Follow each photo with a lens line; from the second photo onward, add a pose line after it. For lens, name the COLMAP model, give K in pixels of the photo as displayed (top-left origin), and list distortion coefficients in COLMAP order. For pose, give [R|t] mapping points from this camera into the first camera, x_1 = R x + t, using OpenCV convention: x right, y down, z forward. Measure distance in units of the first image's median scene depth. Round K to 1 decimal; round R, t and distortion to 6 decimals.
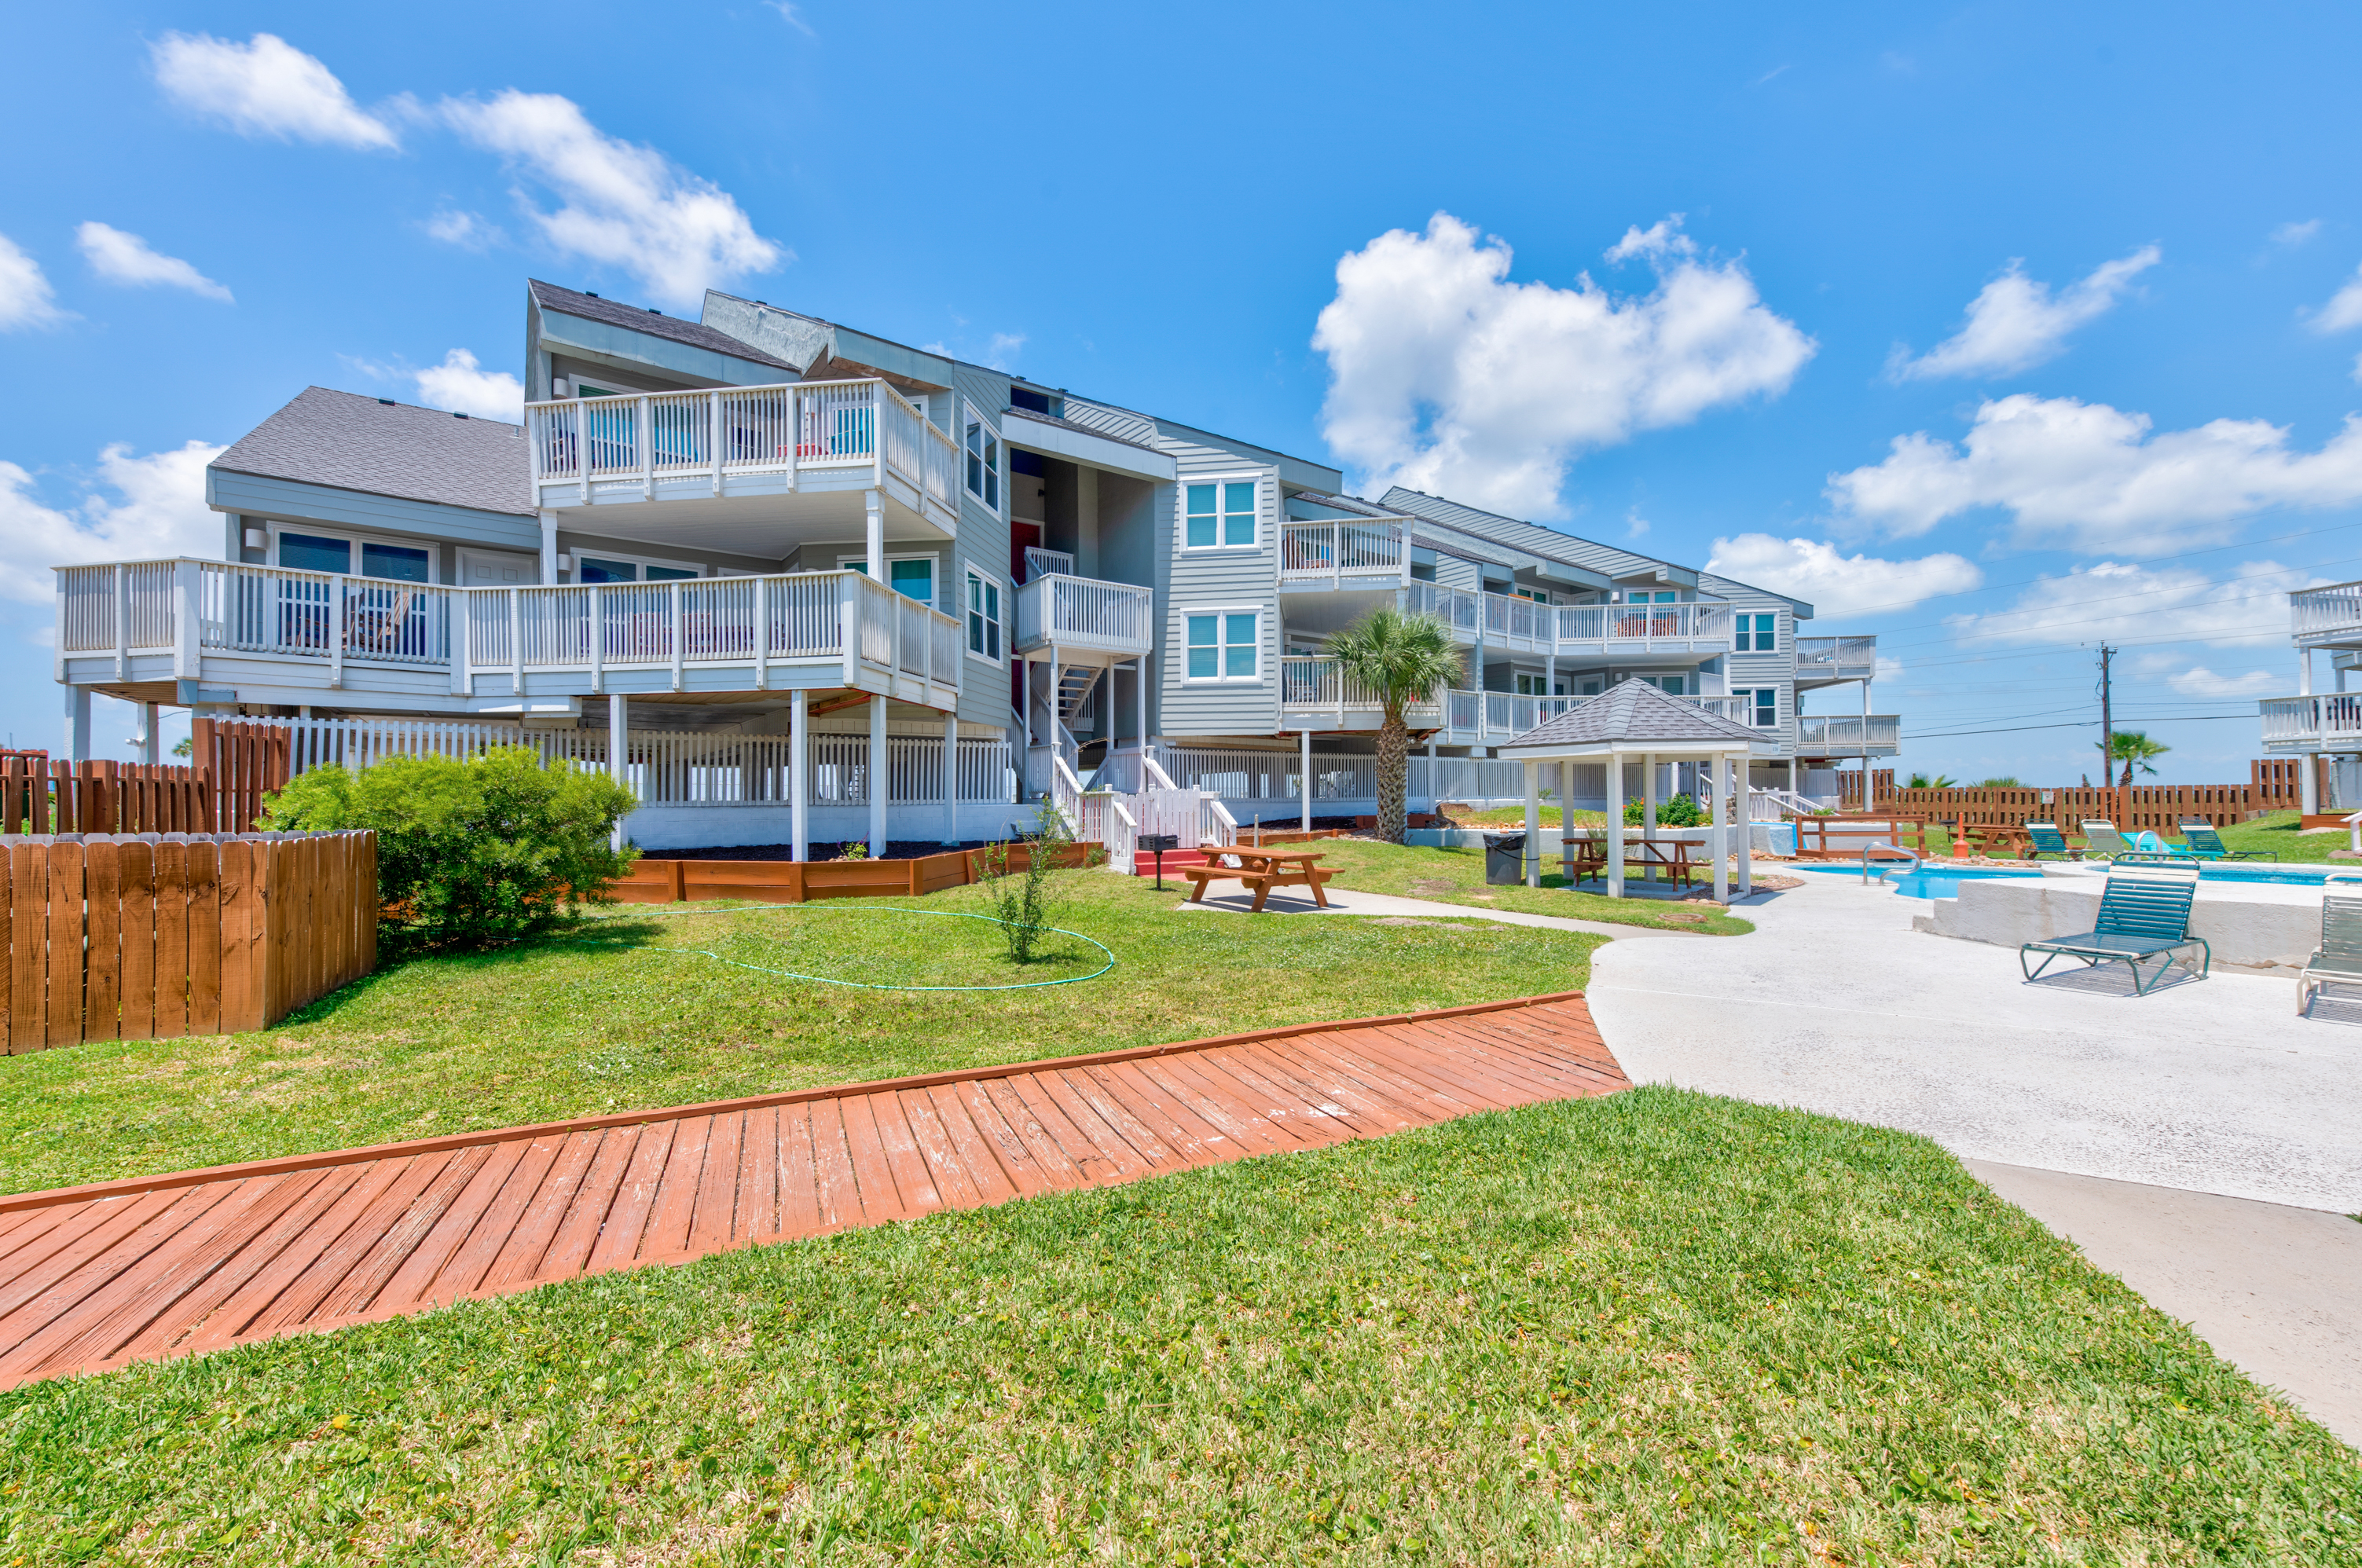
lens RADIAL K [[942.9, 0, 1181.0], [0, 942.9, 784.0], [0, 0, 1]] dist [0.006655, 0.000152]
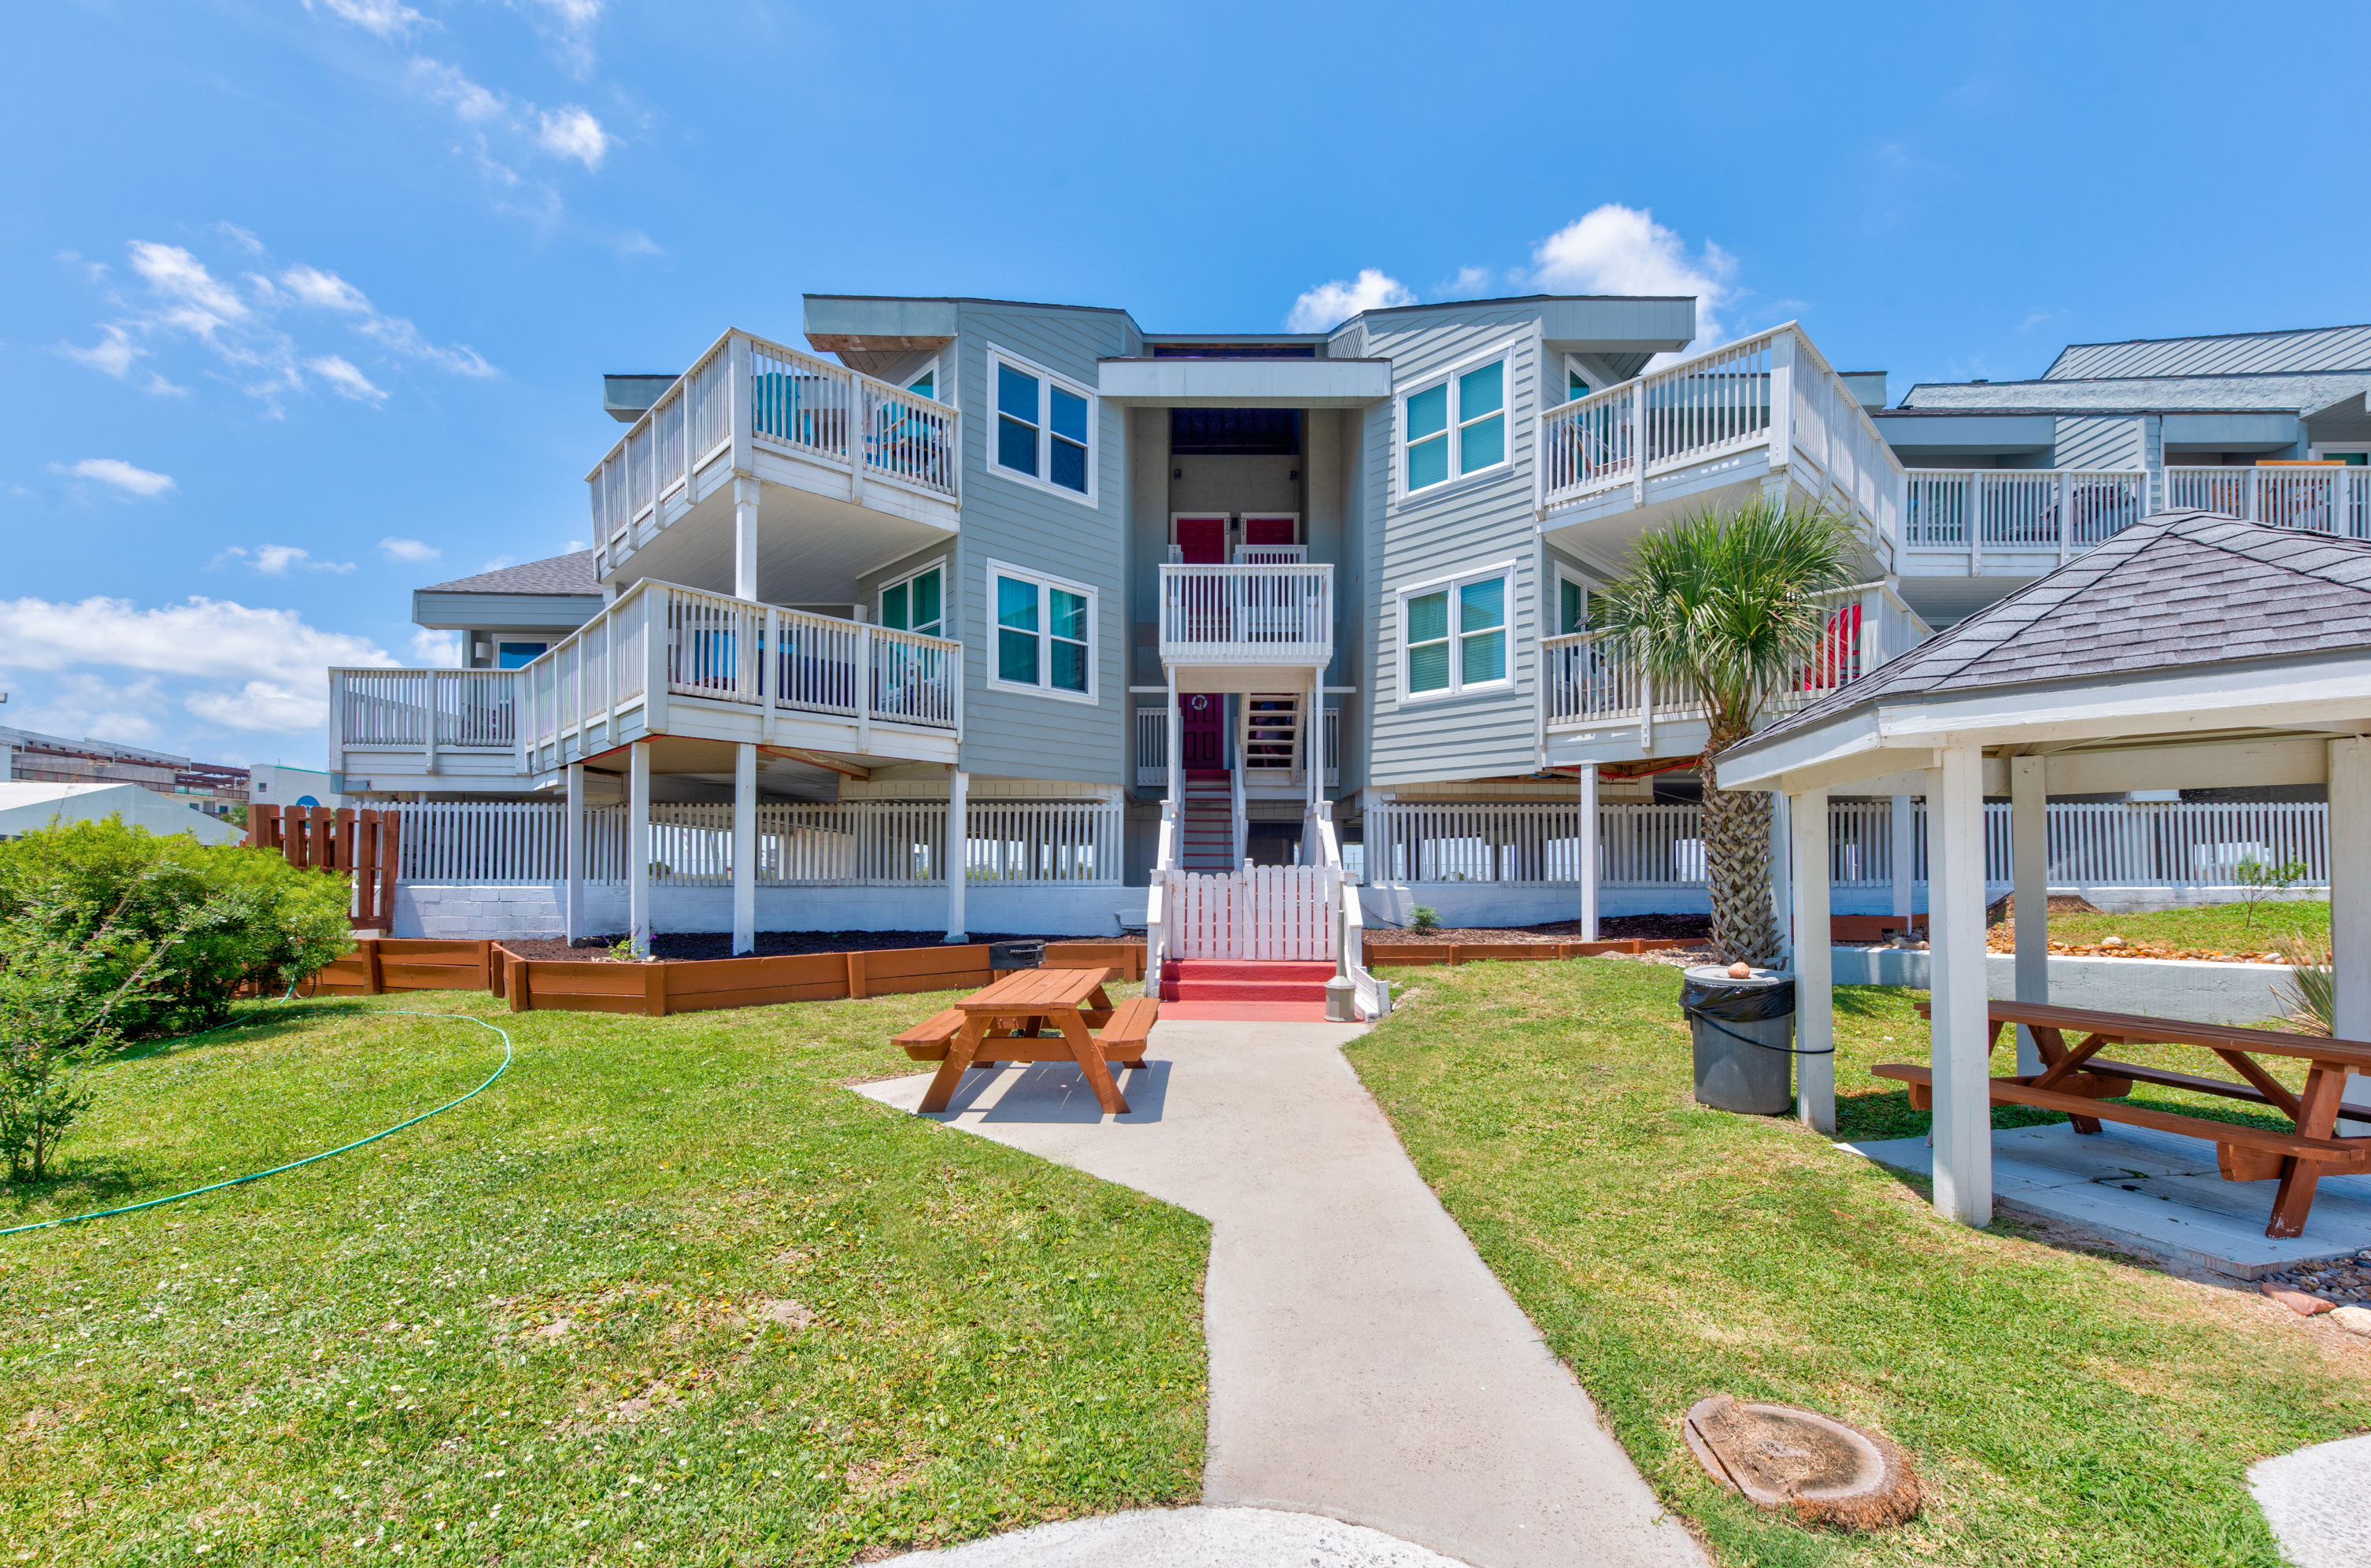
lens RADIAL K [[965.2, 0, 1184.4], [0, 965.2, 862.1], [0, 0, 1]] dist [0.001306, 0.000134]
pose [[0.804004, -0.002965, -0.594616, 0.283129], [0.003375, 0.999994, -0.000423, 0.002352], [0.594614, -0.001667, 0.804010, 0.383340]]
